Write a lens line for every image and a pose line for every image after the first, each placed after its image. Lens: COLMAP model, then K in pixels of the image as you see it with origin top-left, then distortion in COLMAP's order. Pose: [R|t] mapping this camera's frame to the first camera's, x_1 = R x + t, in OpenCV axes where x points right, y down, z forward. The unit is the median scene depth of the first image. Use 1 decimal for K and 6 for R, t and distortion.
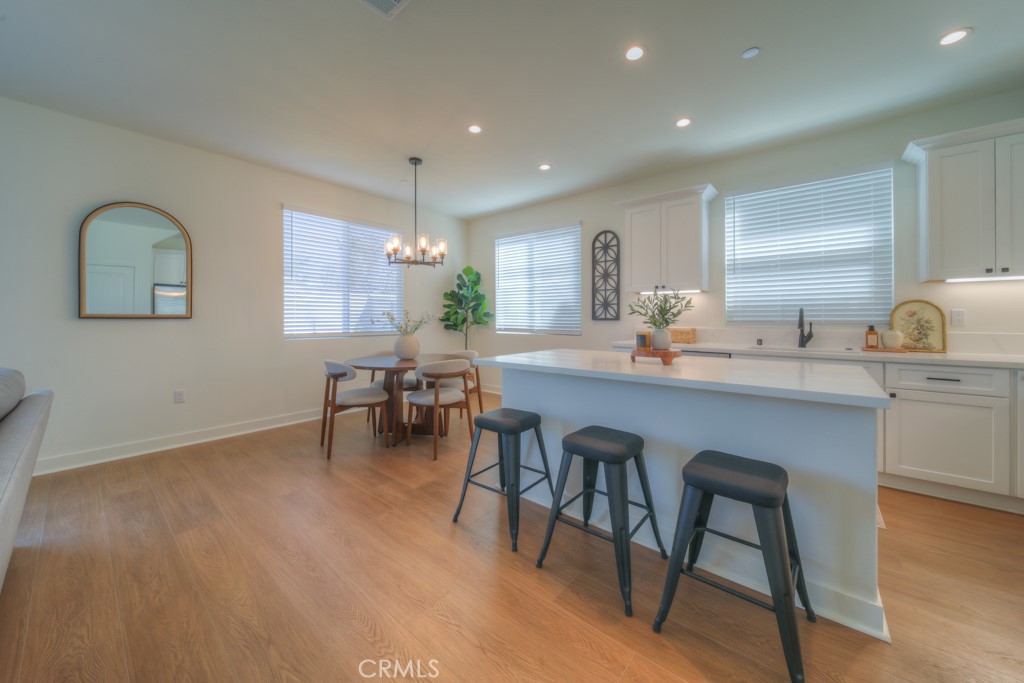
lens RADIAL K [[363.6, 0, 512.7], [0, 363.6, 322.3], [0, 0, 1]] dist [-0.001676, -0.000020]
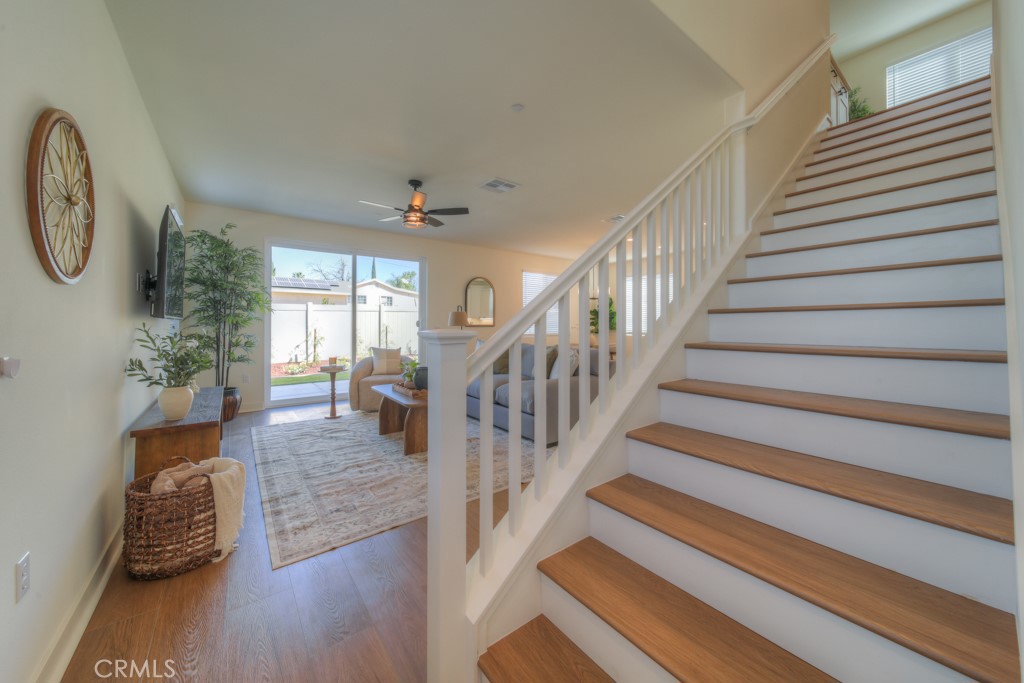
lens RADIAL K [[363.6, 0, 512.7], [0, 363.6, 322.3], [0, 0, 1]] dist [-0.001676, -0.000020]
pose [[0.976169, -0.002785, -0.216992, -0.221866], [-0.002042, 0.999755, -0.022018, 0.010091], [0.217001, 0.021937, 0.975925, -0.863732]]
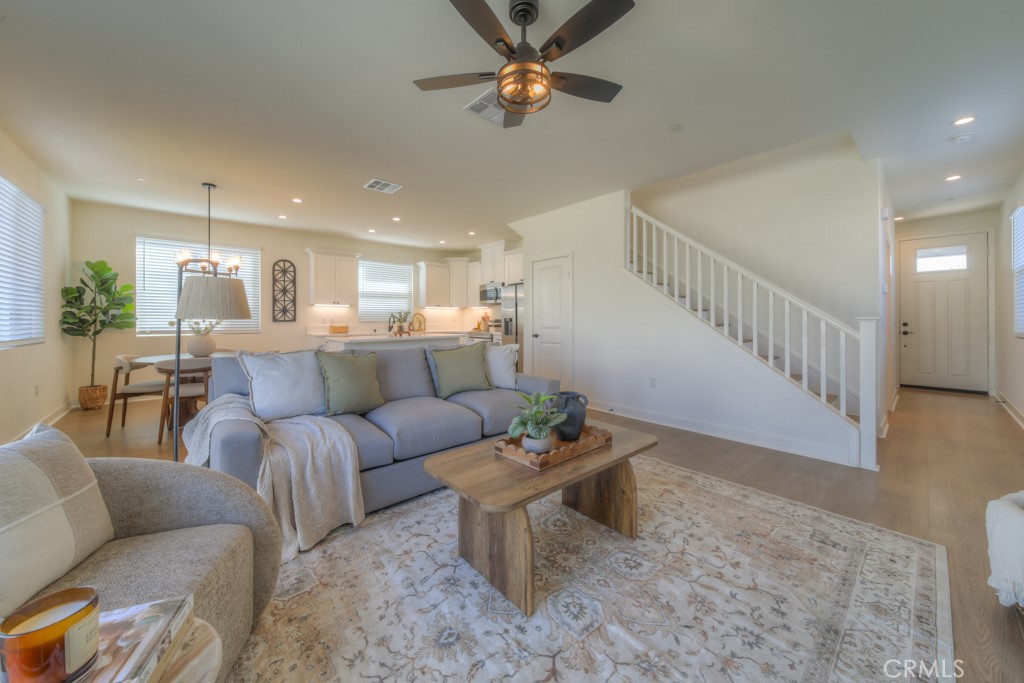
lens RADIAL K [[363.6, 0, 512.7], [0, 363.6, 322.3], [0, 0, 1]] dist [-0.001676, -0.000020]
pose [[0.152260, -0.008039, 0.988308, -1.036768], [0.015237, 0.999867, 0.005785, 0.002647], [-0.988223, 0.014178, 0.152362, -0.115441]]
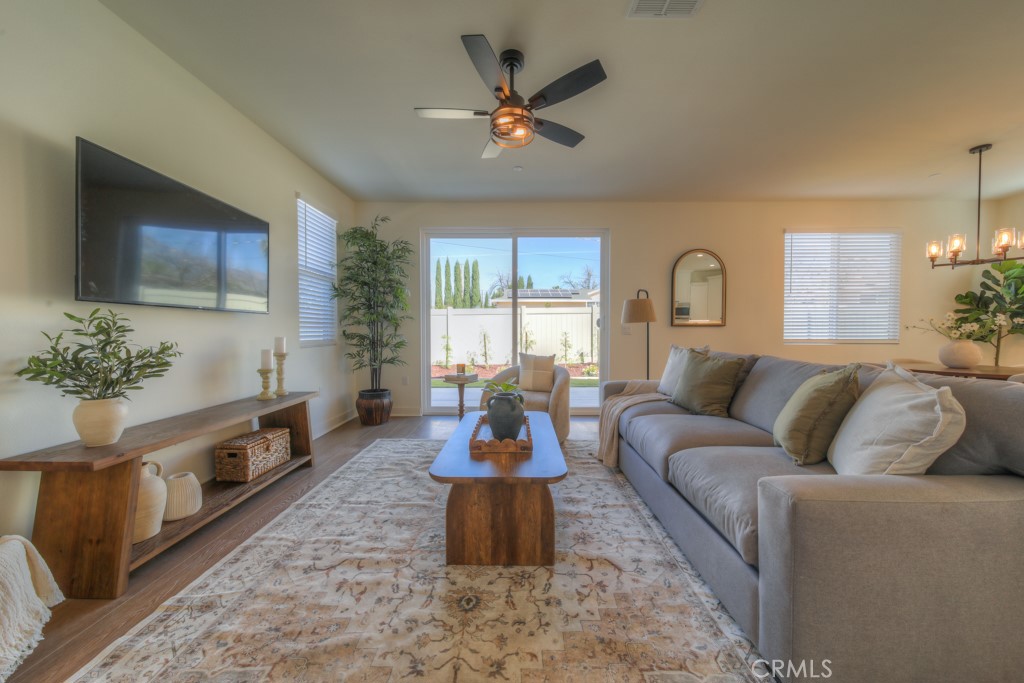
lens RADIAL K [[358.4, 0, 512.0], [0, 358.4, 341.5], [0, 0, 1]] dist [-0.003110, -0.000151]
pose [[0.640319, 0.019006, -0.767874, -0.266736], [-0.008589, 0.999809, 0.017584, 0.023571], [0.768061, -0.004664, 0.640360, -0.377224]]
